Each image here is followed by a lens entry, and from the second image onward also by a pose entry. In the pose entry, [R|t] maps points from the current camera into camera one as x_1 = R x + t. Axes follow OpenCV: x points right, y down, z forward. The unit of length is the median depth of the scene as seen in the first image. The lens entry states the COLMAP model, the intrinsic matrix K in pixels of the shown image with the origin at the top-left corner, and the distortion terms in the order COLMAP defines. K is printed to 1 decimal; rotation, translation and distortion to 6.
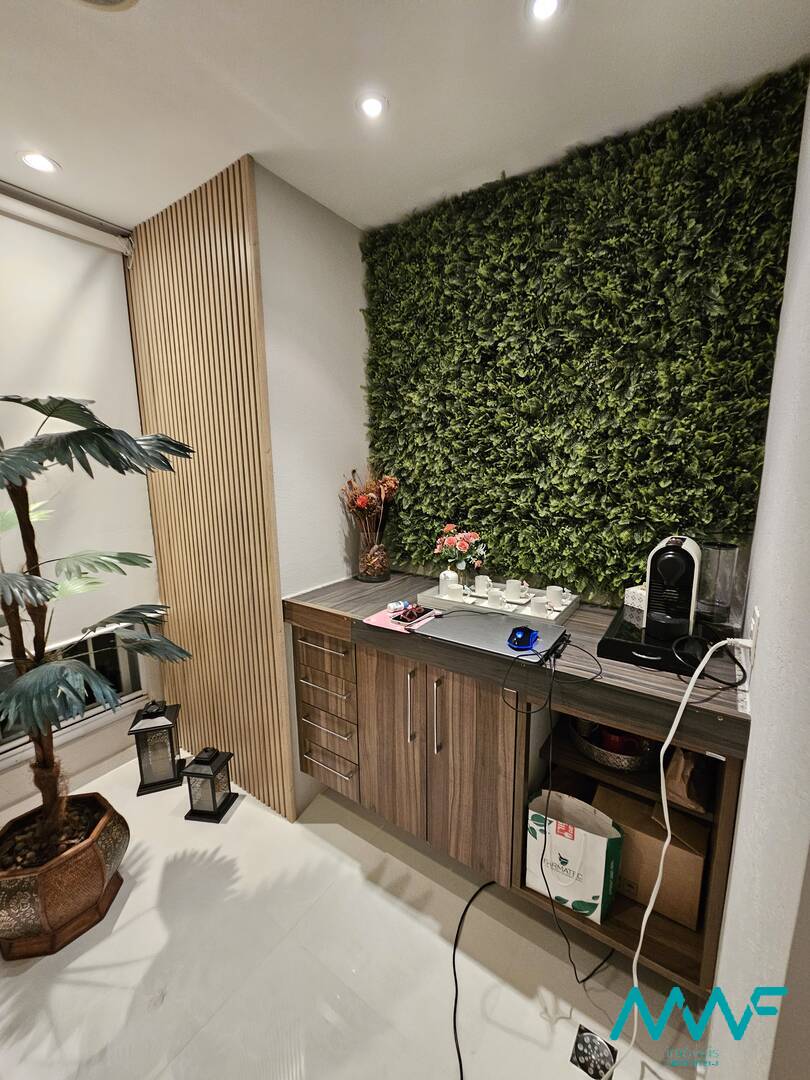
lens RADIAL K [[440.6, 0, 403.1], [0, 440.6, 539.0], [0, 0, 1]] dist [-0.002223, -0.000090]
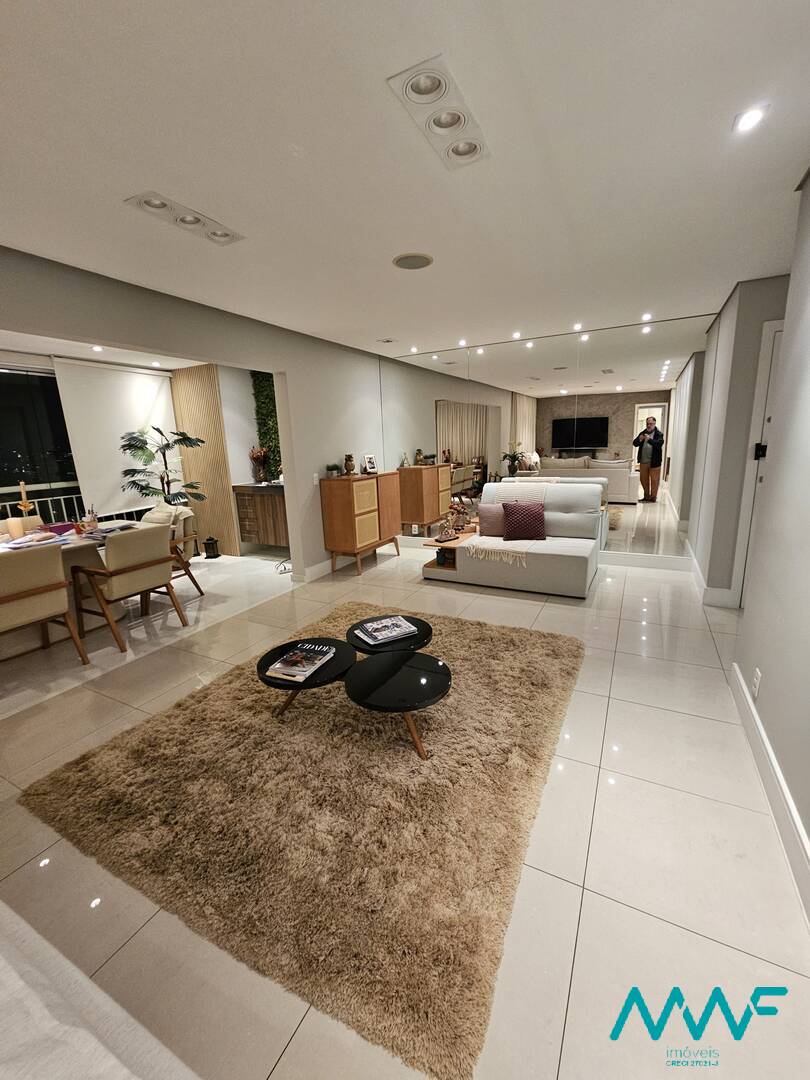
lens RADIAL K [[440.6, 0, 405.2], [0, 440.6, 538.7], [0, 0, 1]] dist [-0.002223, -0.000090]
pose [[0.992468, -0.059061, 0.107328, 0.686243], [0.054876, 0.997629, 0.041535, 0.499386], [-0.109527, -0.035332, 0.993356, -2.629997]]
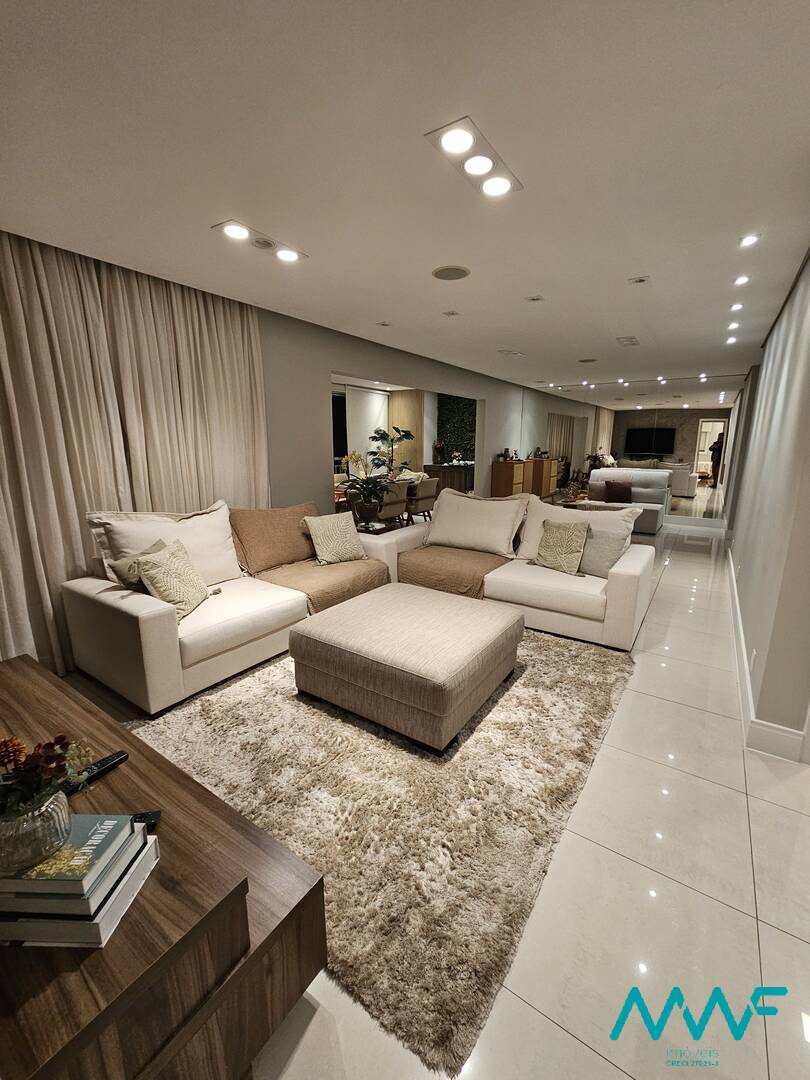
lens RADIAL K [[440.6, 0, 407.4], [0, 440.6, 538.9], [0, 0, 1]] dist [-0.002223, -0.000090]
pose [[0.999979, 0.002957, 0.005748, -0.522833], [-0.003173, 0.999280, 0.037797, 0.875351], [-0.005632, -0.037814, 0.999269, -4.601685]]
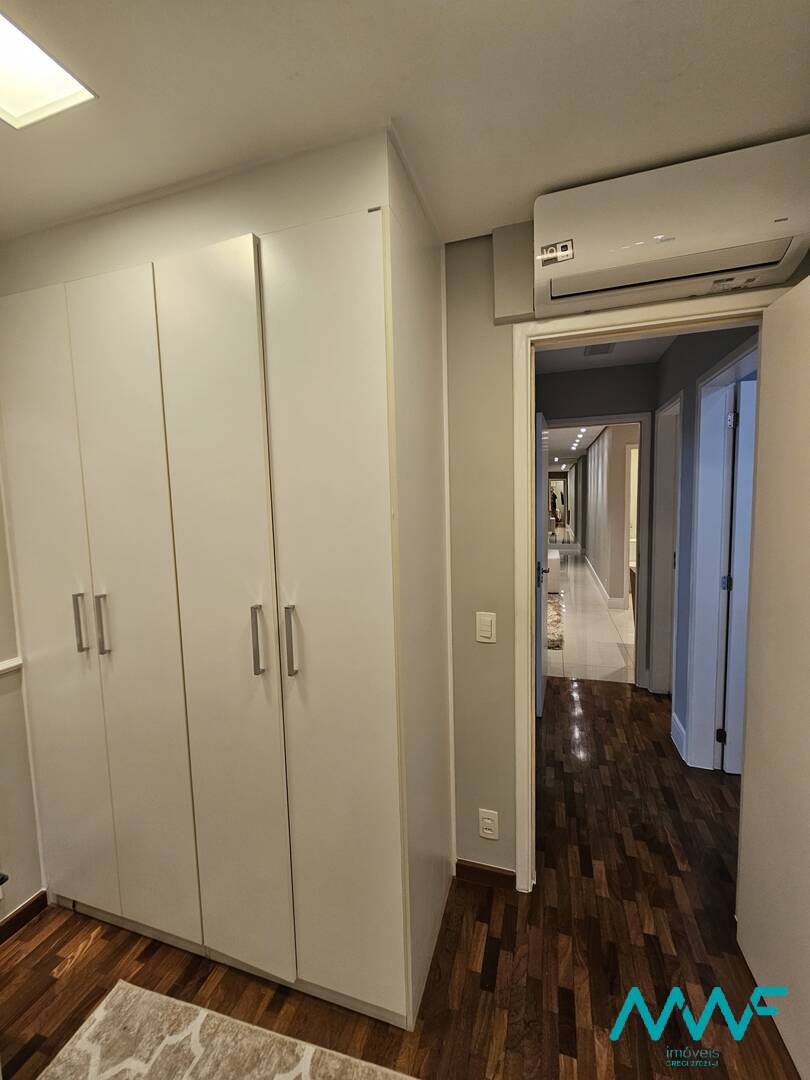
lens RADIAL K [[440.6, 0, 408.1], [0, 440.6, 537.0], [0, 0, 1]] dist [-0.002223, -0.000090]
pose [[0.958111, -0.045980, 0.282684, -1.901320], [0.071059, 0.994330, -0.079110, 1.076260], [-0.277443, 0.095883, 0.955945, -6.190987]]
